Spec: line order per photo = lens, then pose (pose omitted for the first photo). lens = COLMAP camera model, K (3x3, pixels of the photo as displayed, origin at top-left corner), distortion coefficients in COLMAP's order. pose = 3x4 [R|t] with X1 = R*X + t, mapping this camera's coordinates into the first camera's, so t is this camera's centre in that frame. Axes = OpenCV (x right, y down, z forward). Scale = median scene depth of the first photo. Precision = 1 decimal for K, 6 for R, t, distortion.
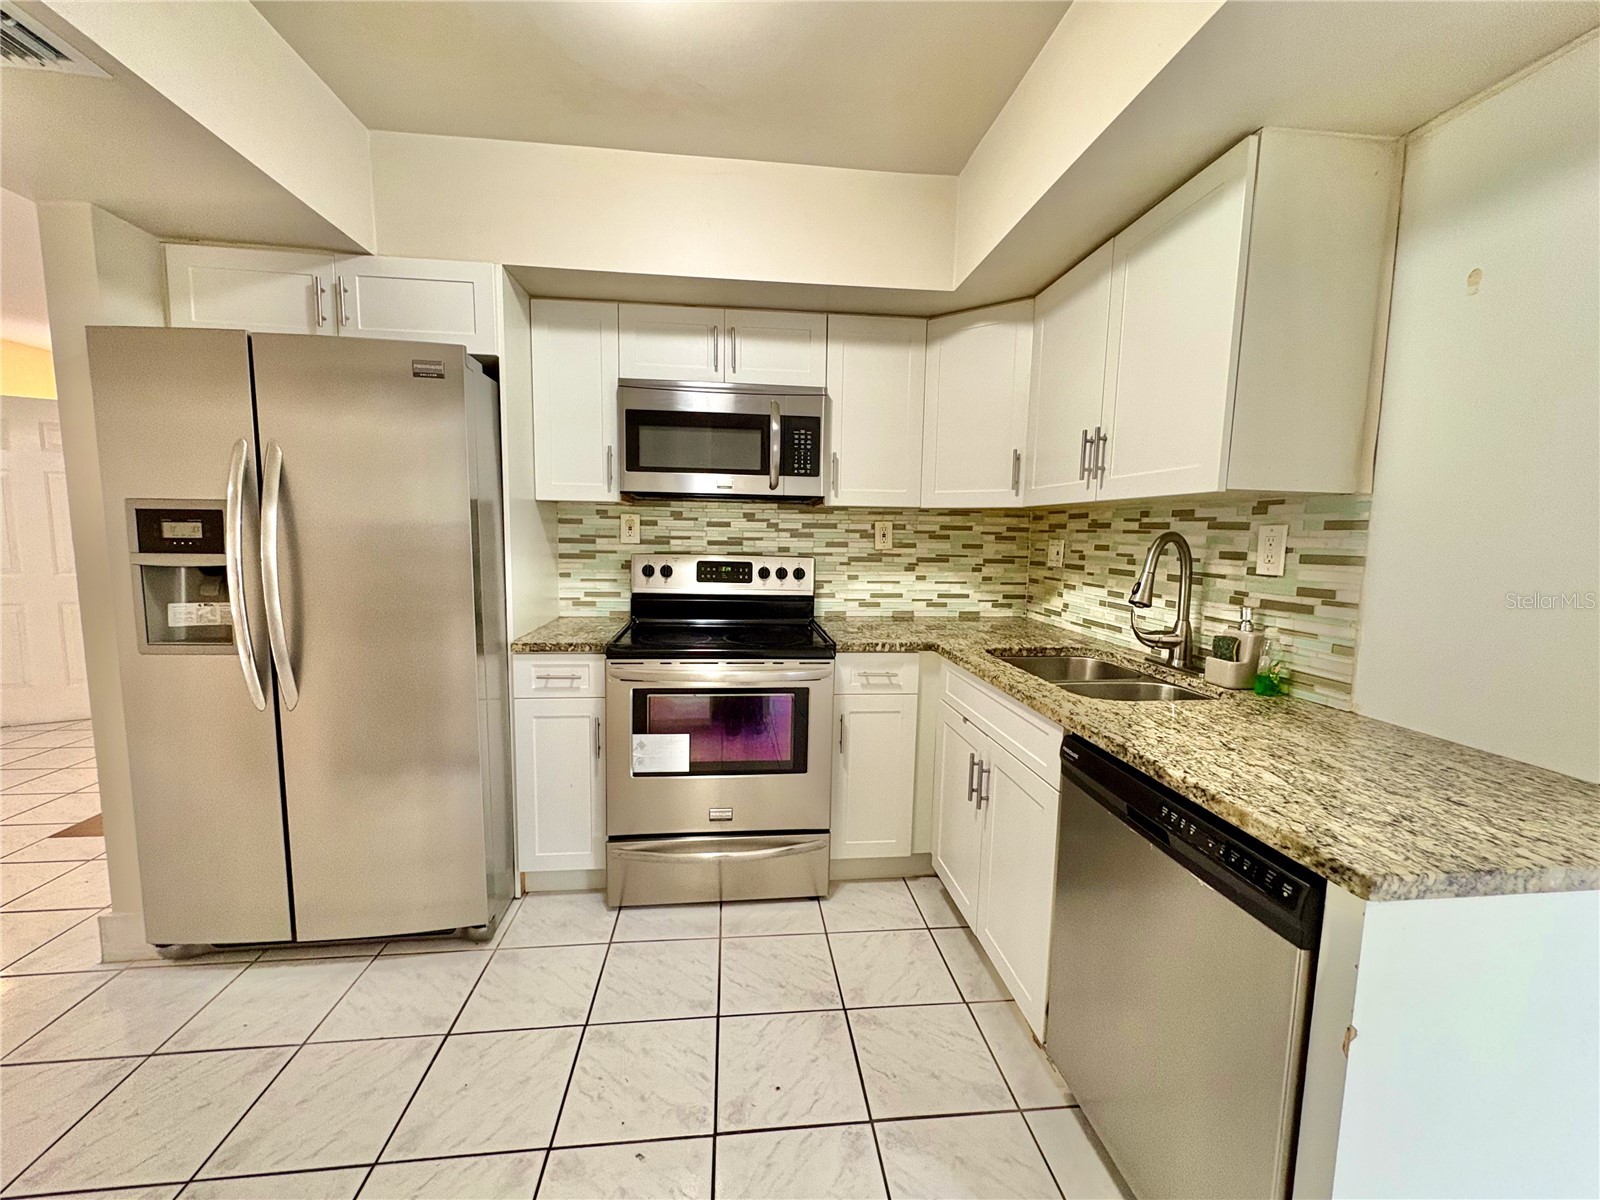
lens RADIAL K [[643.7, 0, 800.8], [0, 643.7, 601.4], [0, 0, 1]] dist [-0.001359, -0.000060]
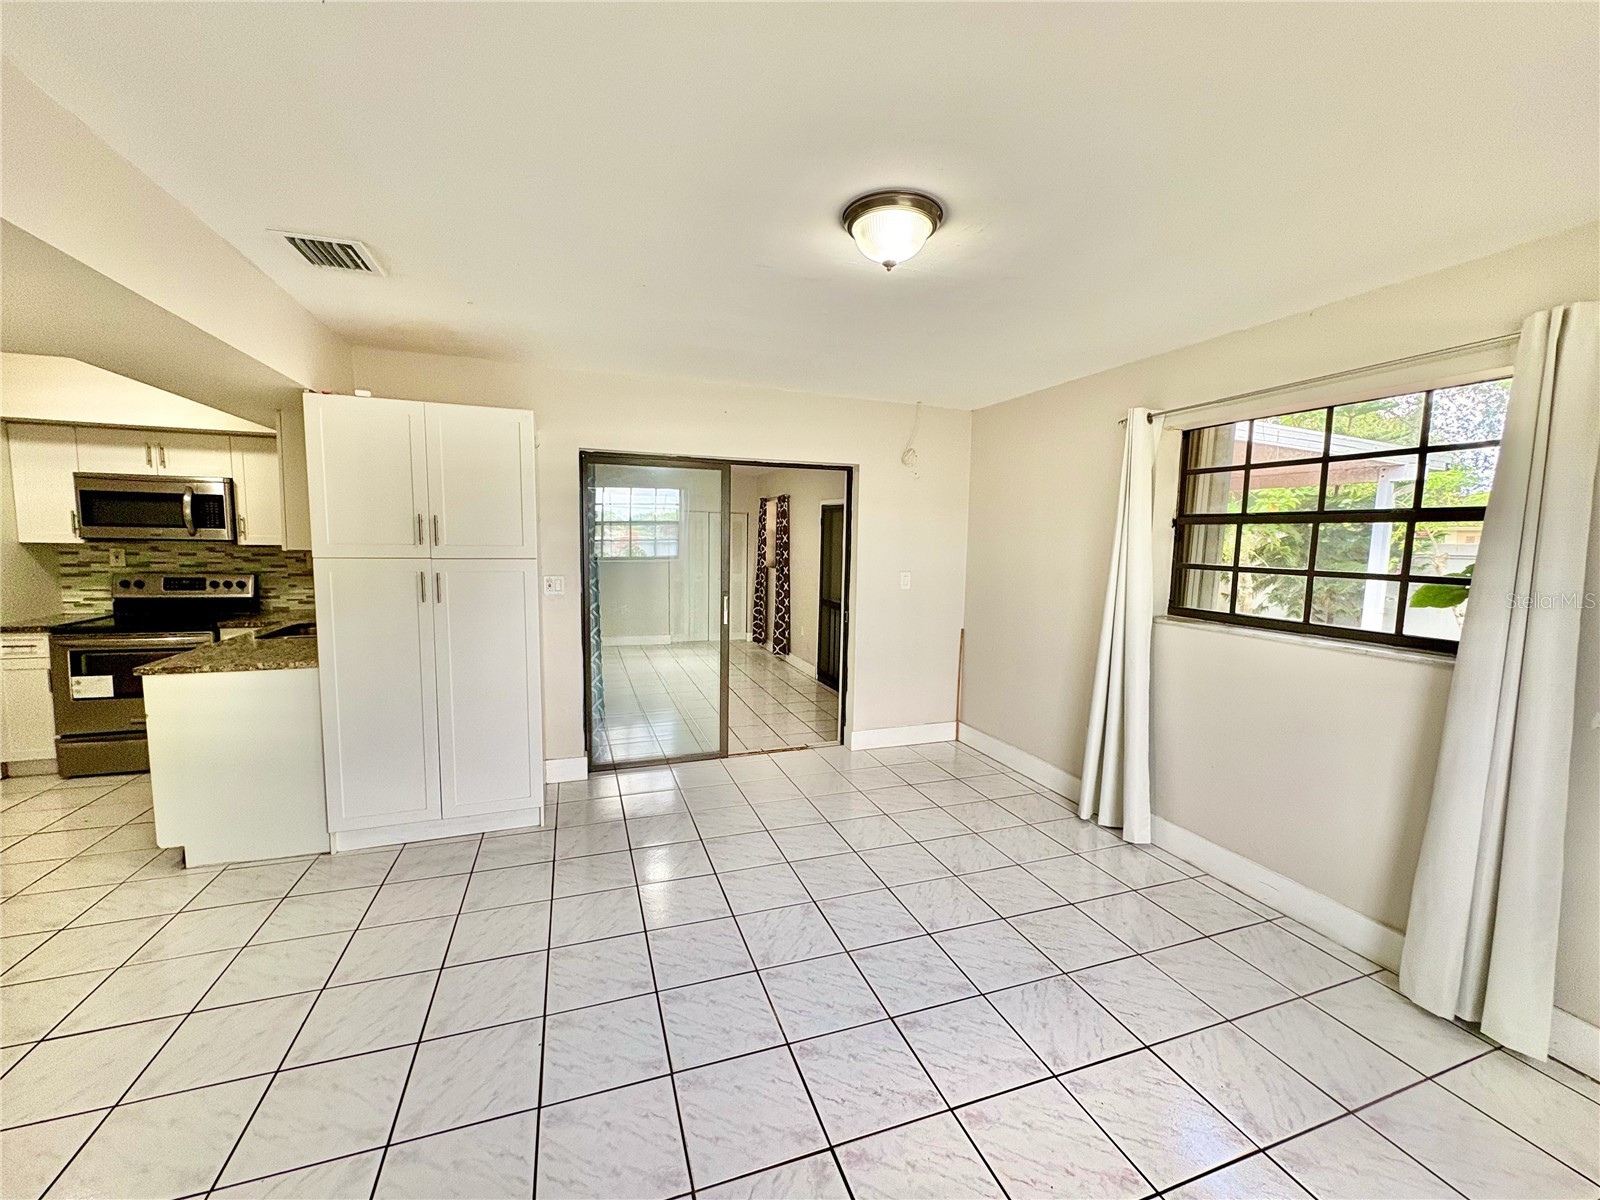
lens RADIAL K [[639.3, 0, 801.6], [0, 639.3, 600.9], [0, 0, 1]] dist [0.000100, 0.000365]
pose [[0.973343, -0.020305, 0.228455, 1.206394], [0.021878, 0.999751, -0.004358, 0.044975], [-0.228310, 0.009241, 0.973545, -1.095102]]
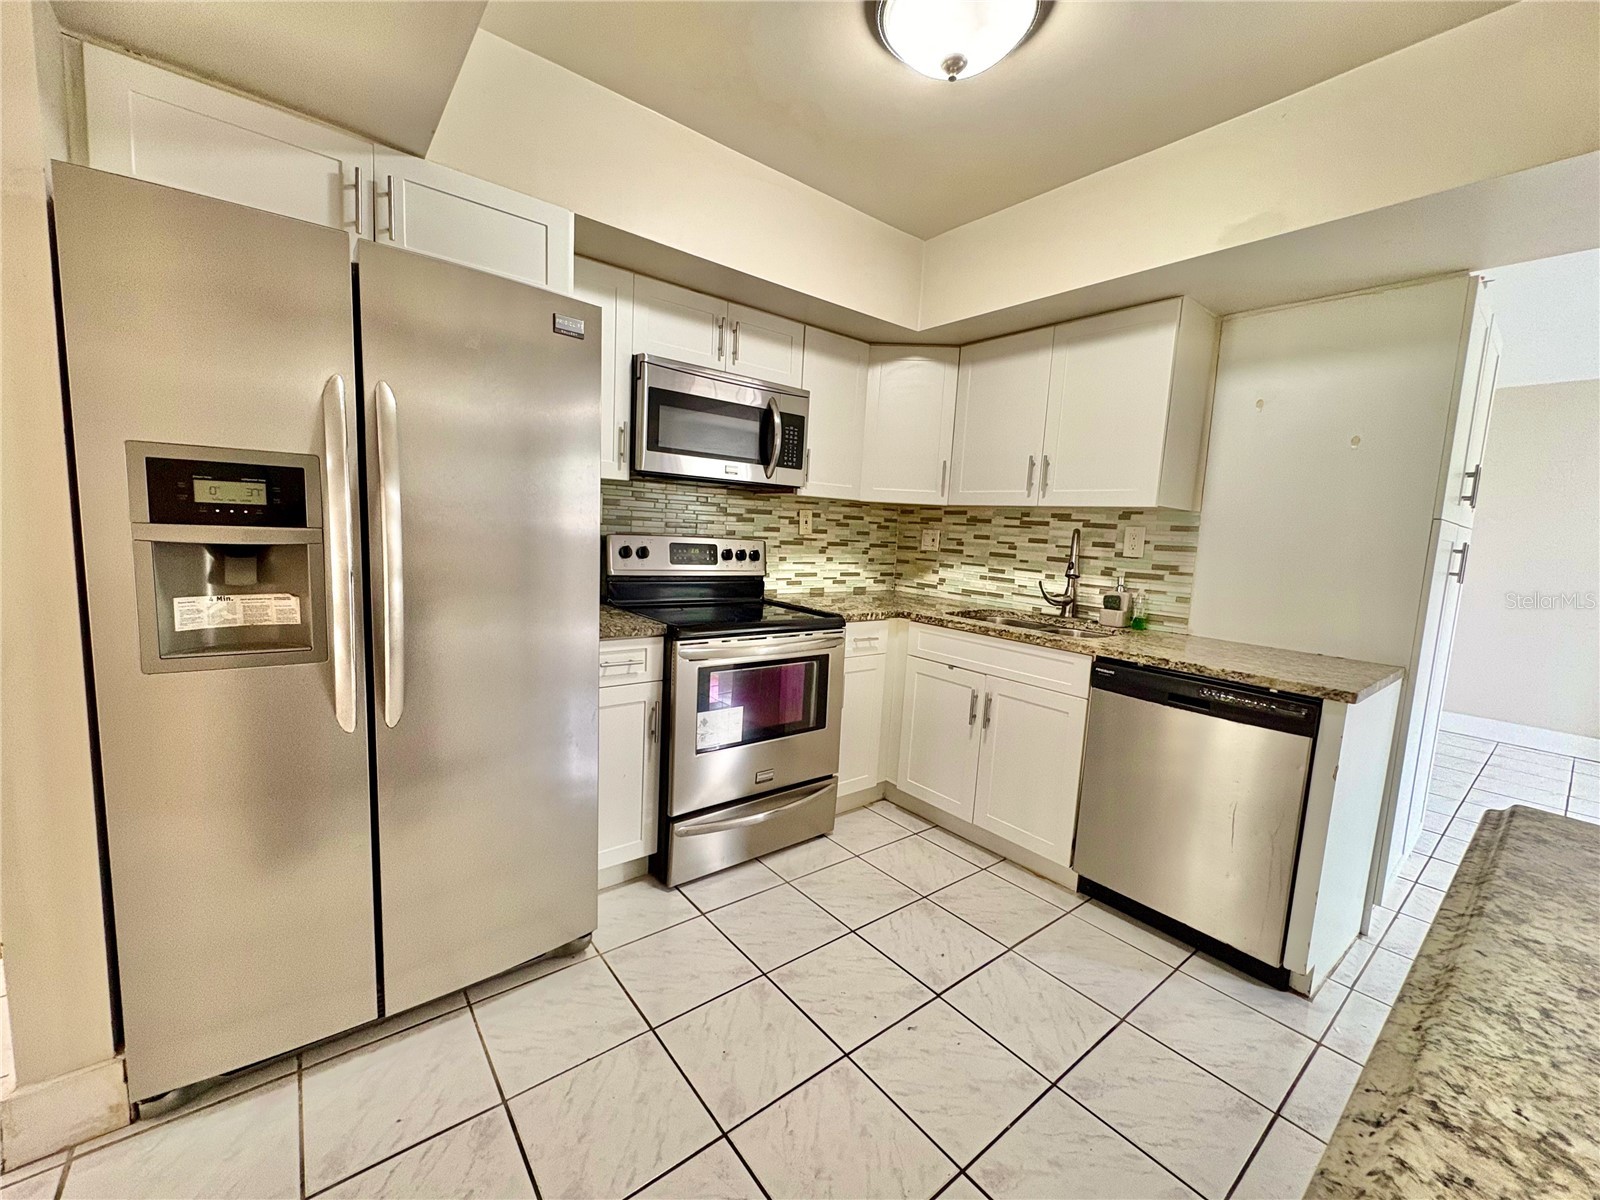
lens RADIAL K [[639.3, 0, 801.6], [0, 639.3, 600.9], [0, 0, 1]] dist [0.000100, 0.000365]
pose [[0.844380, -0.036124, 0.534525, -0.608512], [0.021034, 0.999190, 0.034300, -0.002206], [-0.535332, -0.017719, 0.844456, 0.051928]]
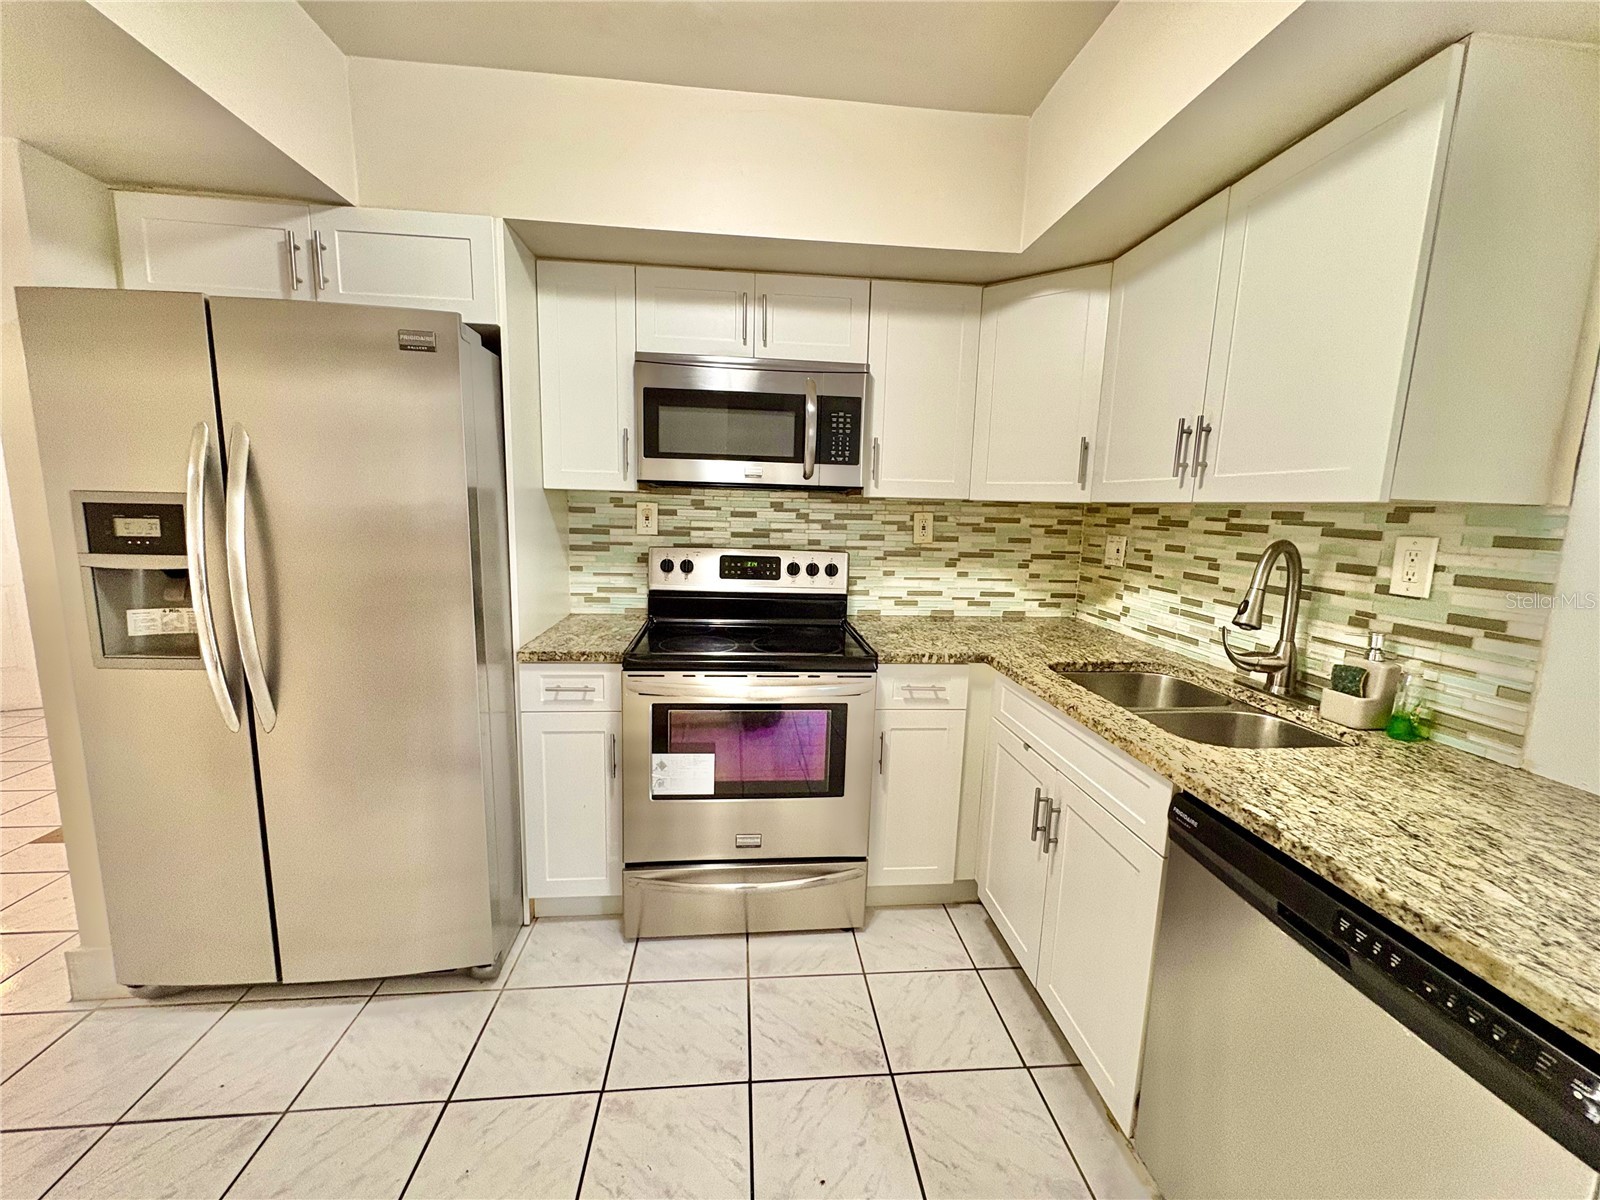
lens RADIAL K [[638.4, 0, 801.0], [0, 638.4, 601.0], [0, 0, 1]] dist [-0.001397, 0.000170]
pose [[0.999875, 0.011360, -0.011019, -0.041856], [-0.010894, 0.999081, 0.041458, -0.042689], [0.011479, -0.041333, 0.999079, 0.109335]]
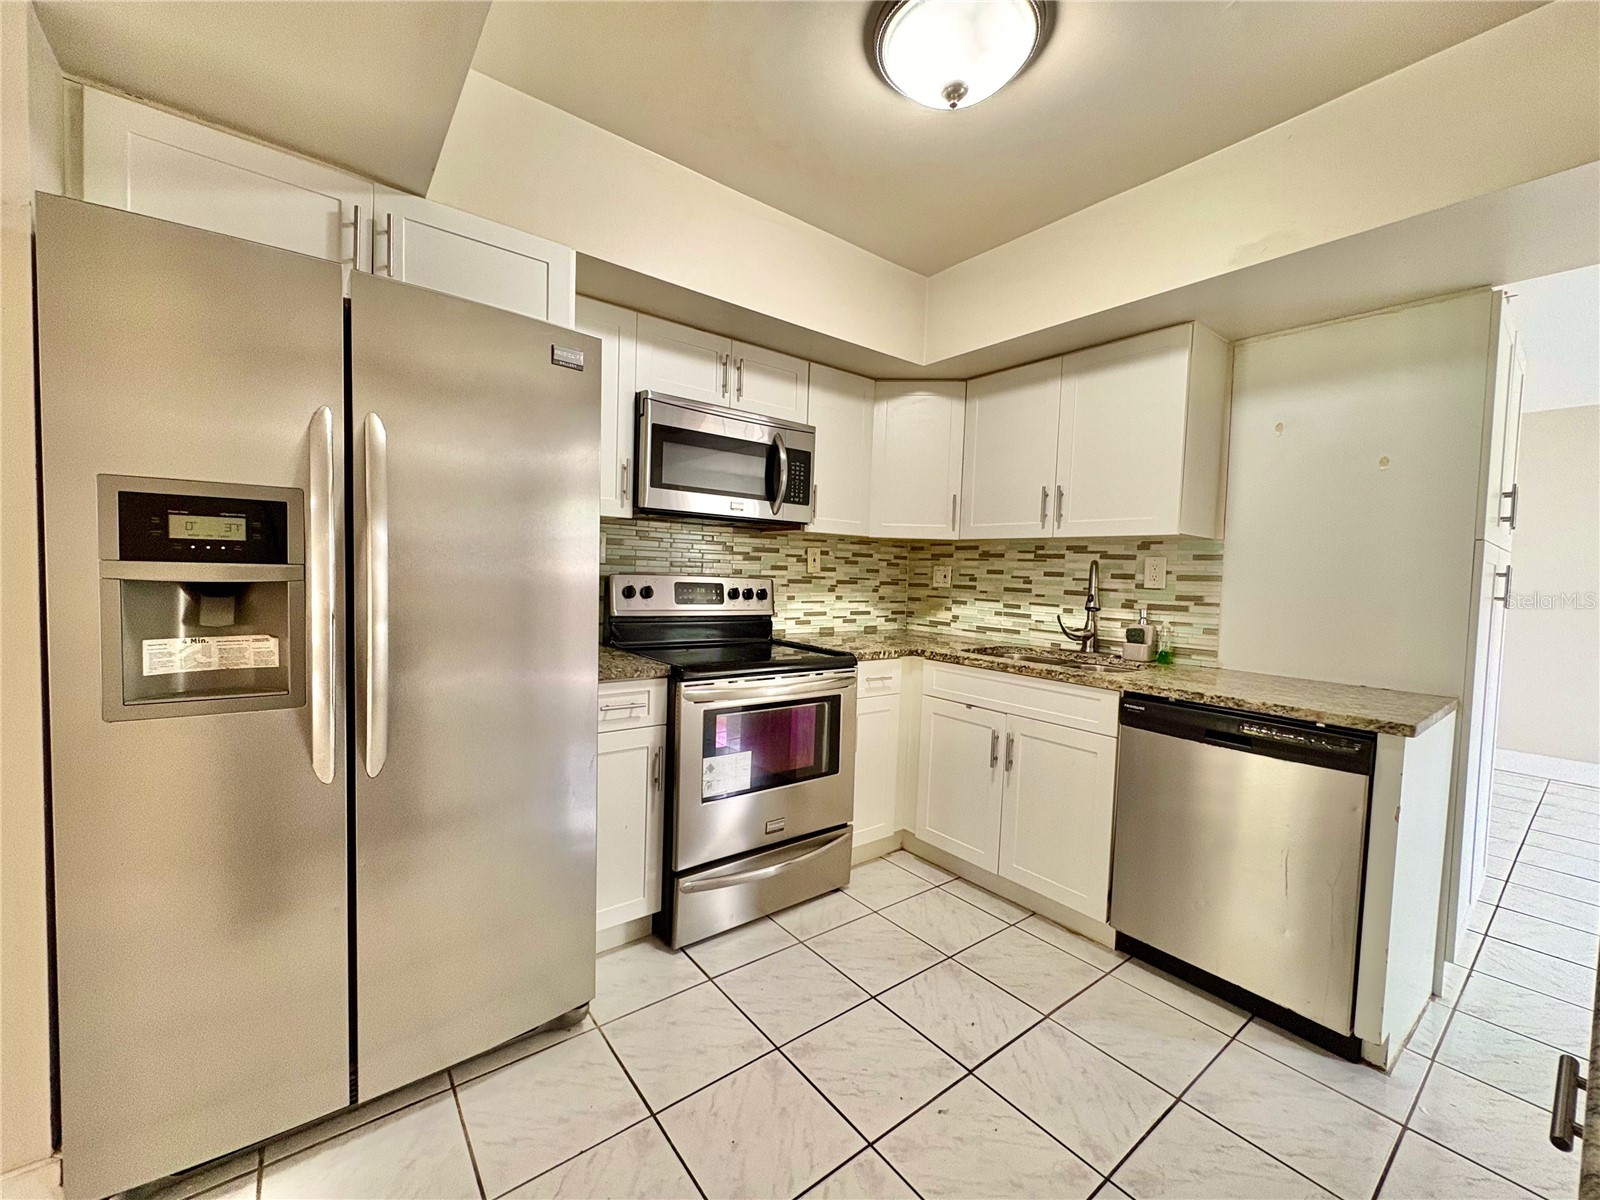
lens RADIAL K [[639.3, 0, 801.6], [0, 639.3, 600.9], [0, 0, 1]] dist [0.000100, 0.000365]
pose [[0.851628, -0.013551, 0.523971, -0.588148], [0.038192, 0.998613, -0.036249, 0.009736], [-0.522753, 0.050883, 0.850964, 0.084337]]
